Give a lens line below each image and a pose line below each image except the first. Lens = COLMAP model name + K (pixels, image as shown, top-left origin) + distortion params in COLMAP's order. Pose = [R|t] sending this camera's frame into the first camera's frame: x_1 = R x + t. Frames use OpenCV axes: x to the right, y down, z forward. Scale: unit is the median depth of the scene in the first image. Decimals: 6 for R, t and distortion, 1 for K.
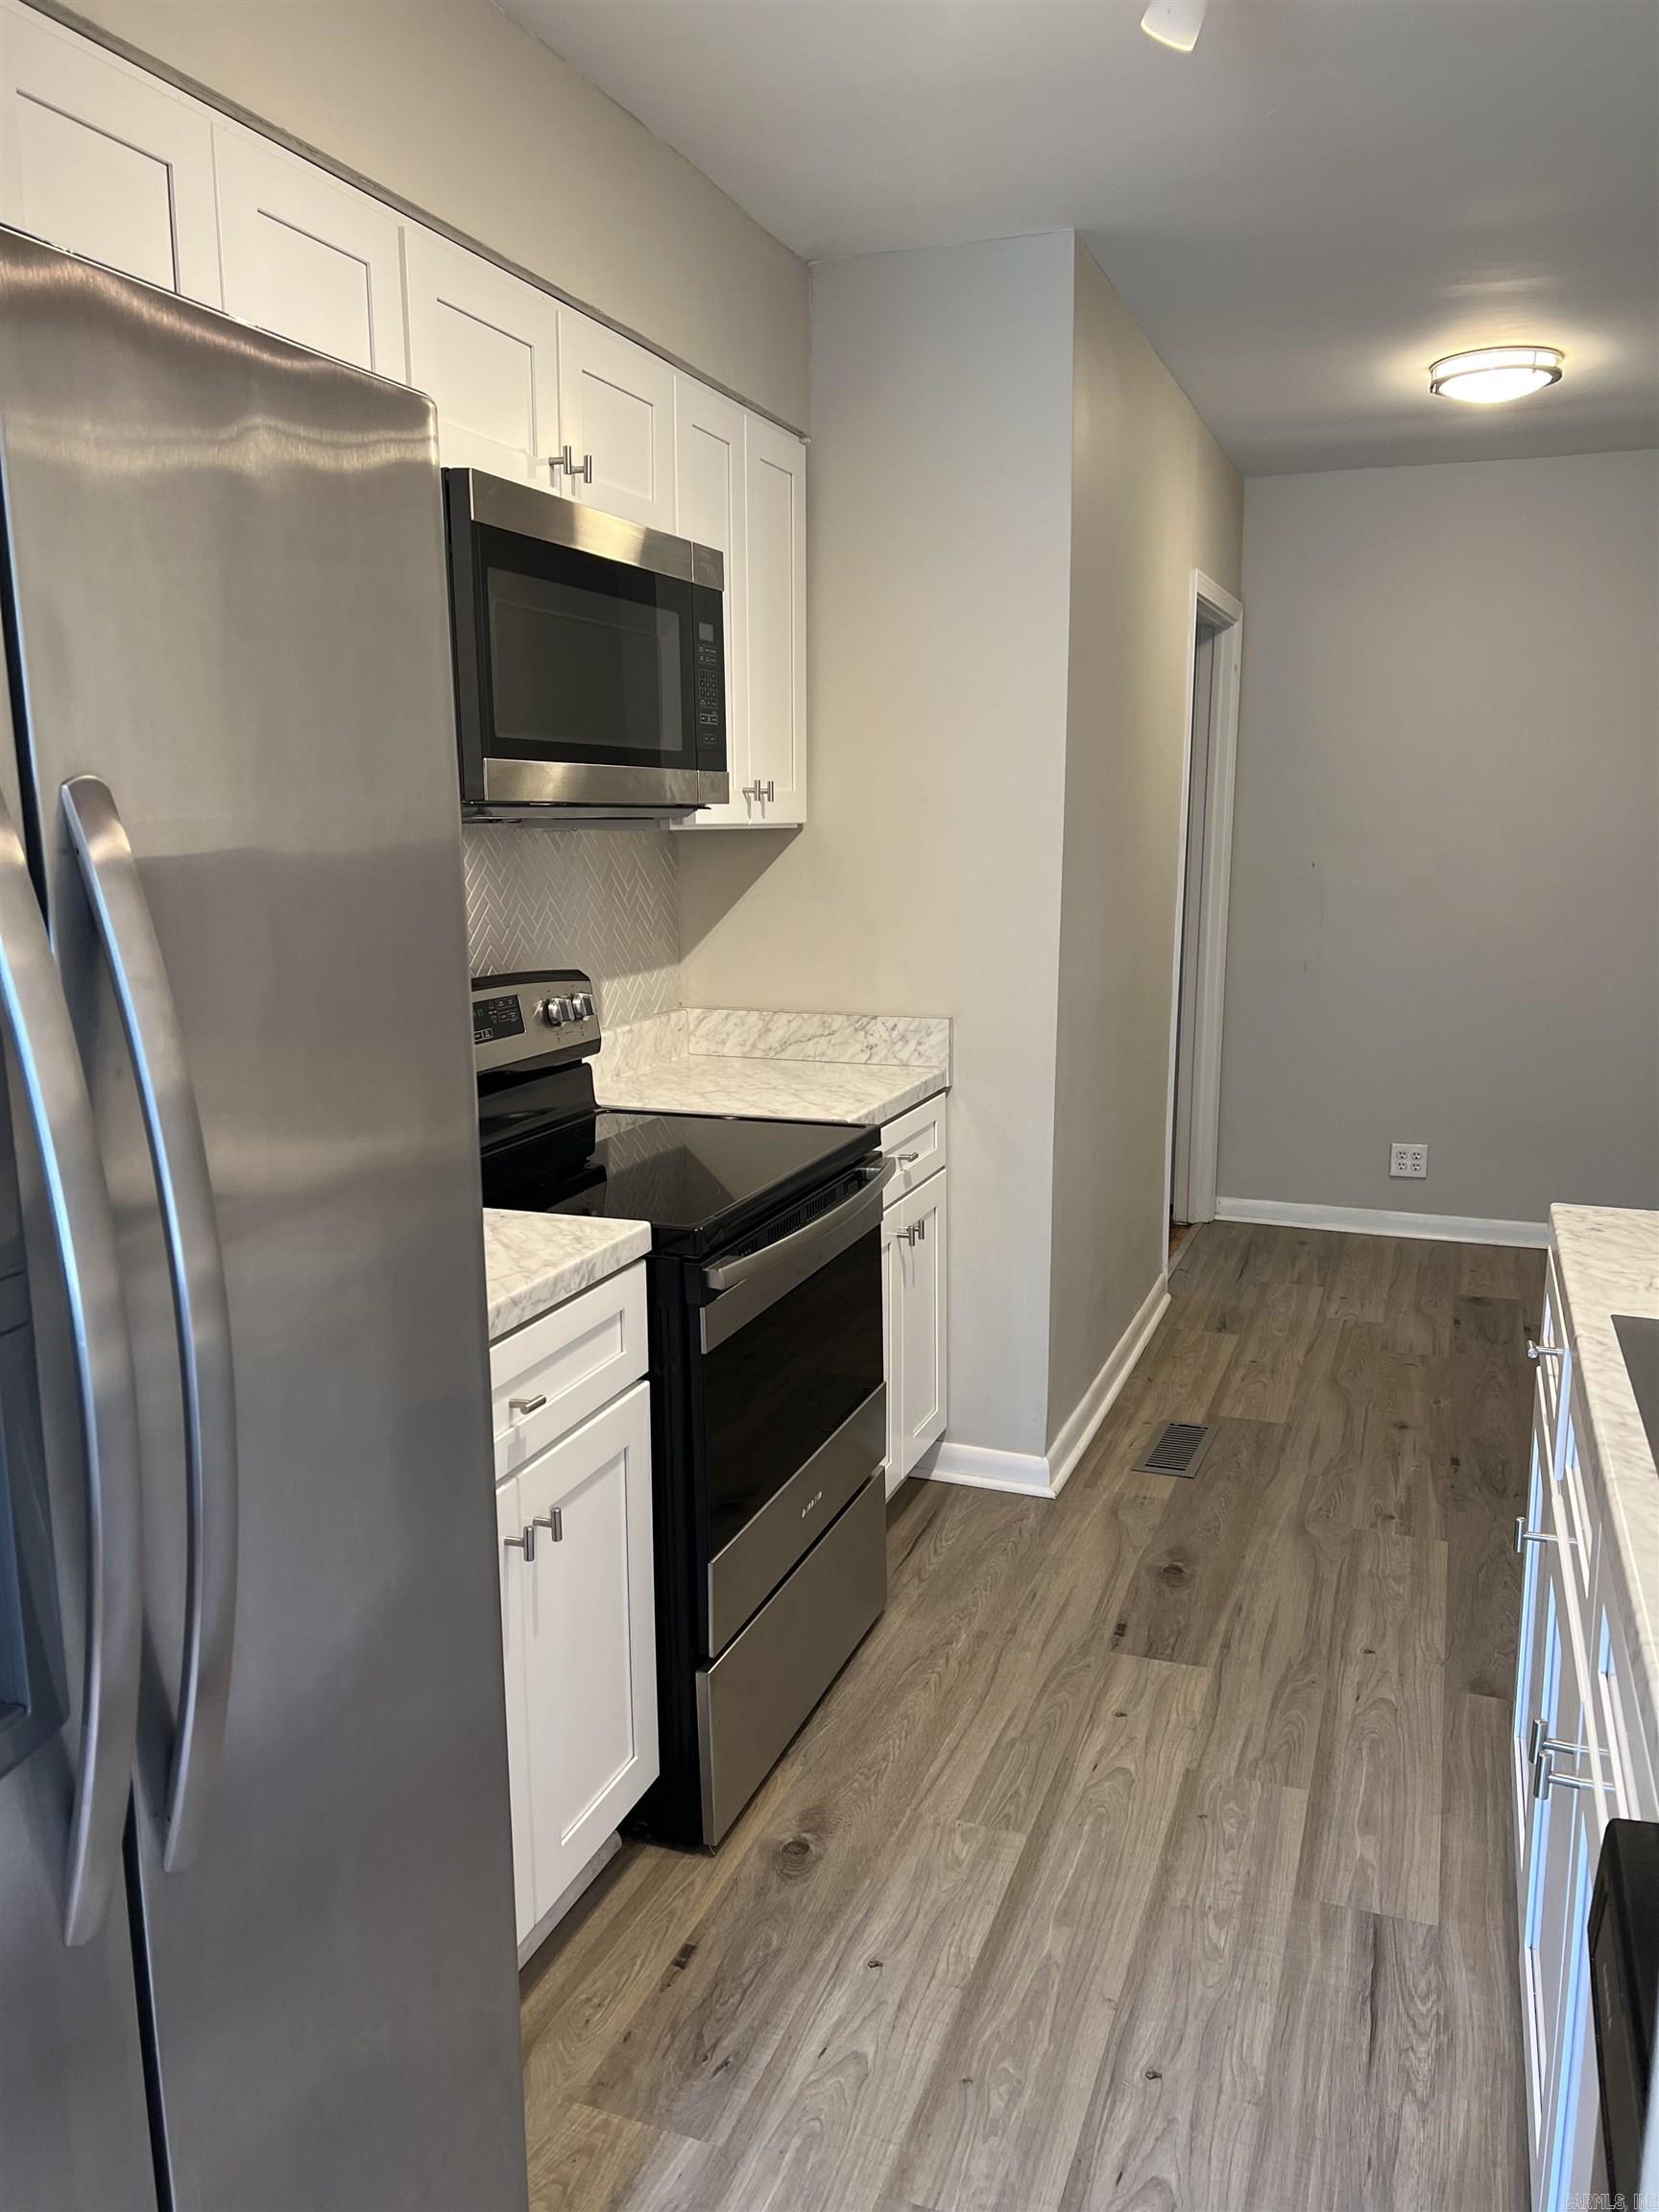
lens RADIAL K [[1661.7, 0, 837.5], [0, 1661.7, 1126.3], [0, 0, 1]] dist [0.064862, -0.059936]
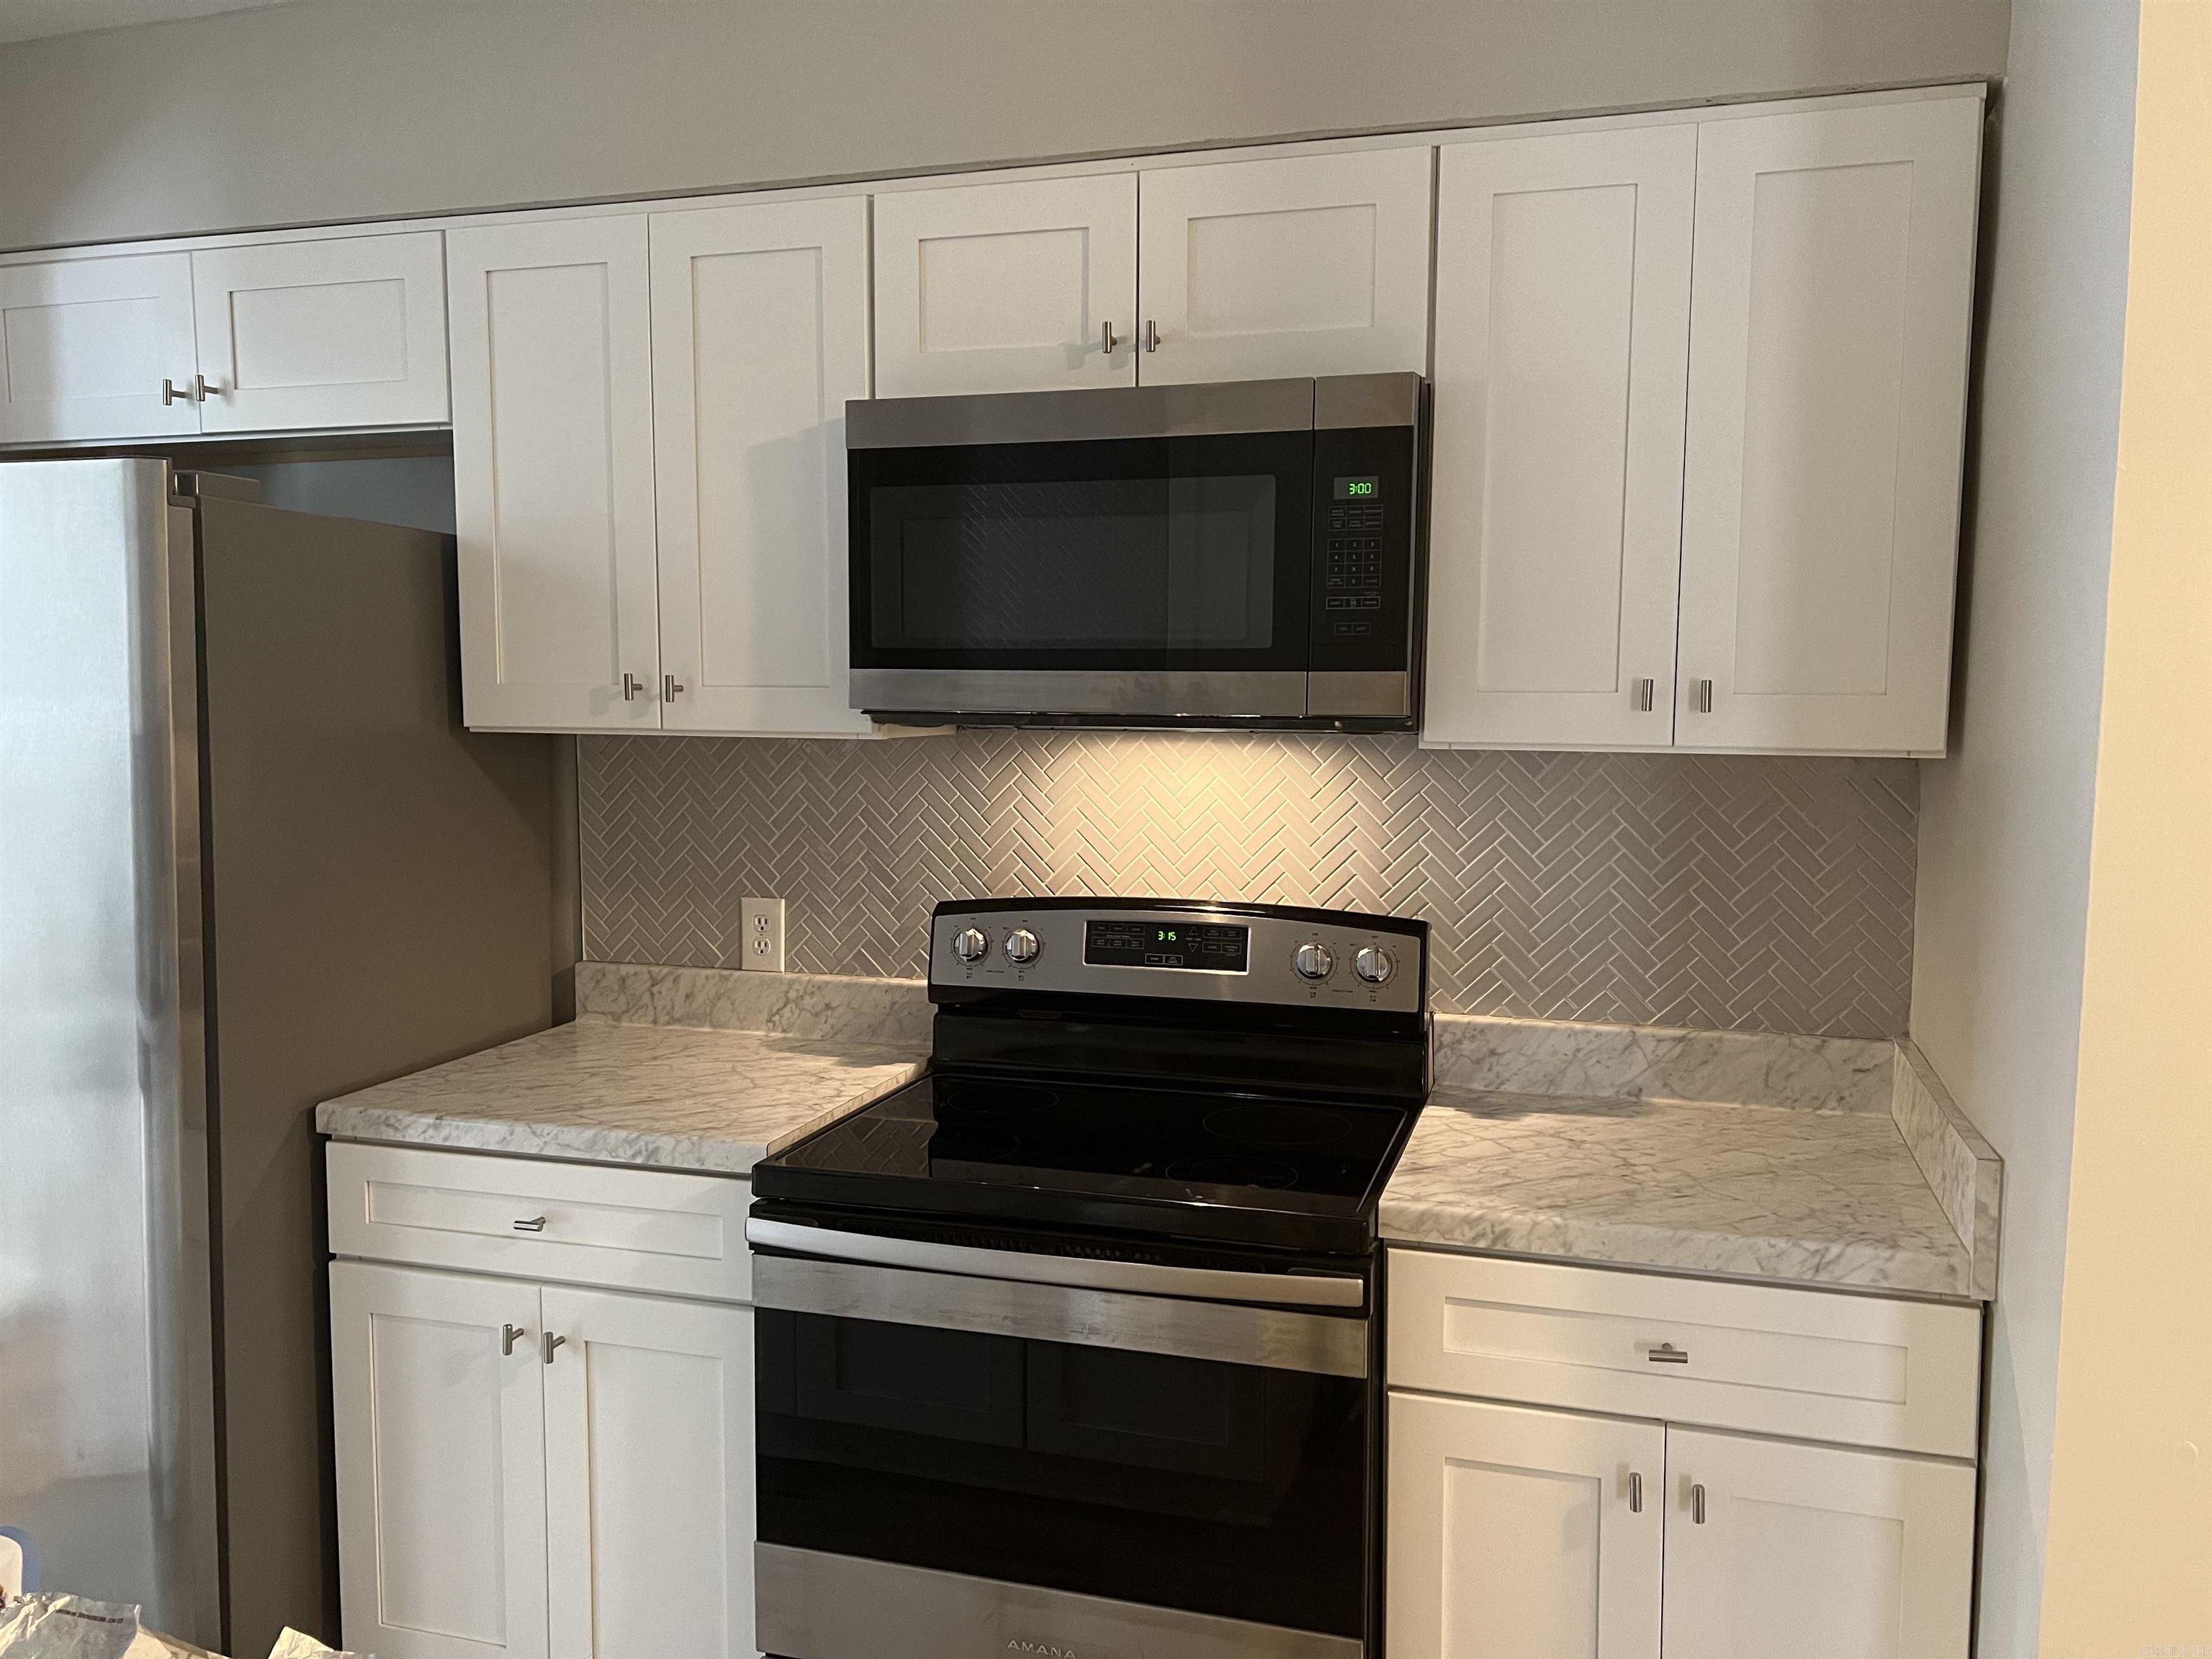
lens RADIAL K [[1650.6, 0, 1106.0], [0, 1650.6, 829.5], [0, 0, 1]] dist [0.186169, -0.489351]
pose [[0.056550, 0.086871, -0.994613, 0.755792], [-0.194940, 0.977994, 0.074336, -0.206161], [0.979184, 0.189686, 0.072240, 0.987609]]
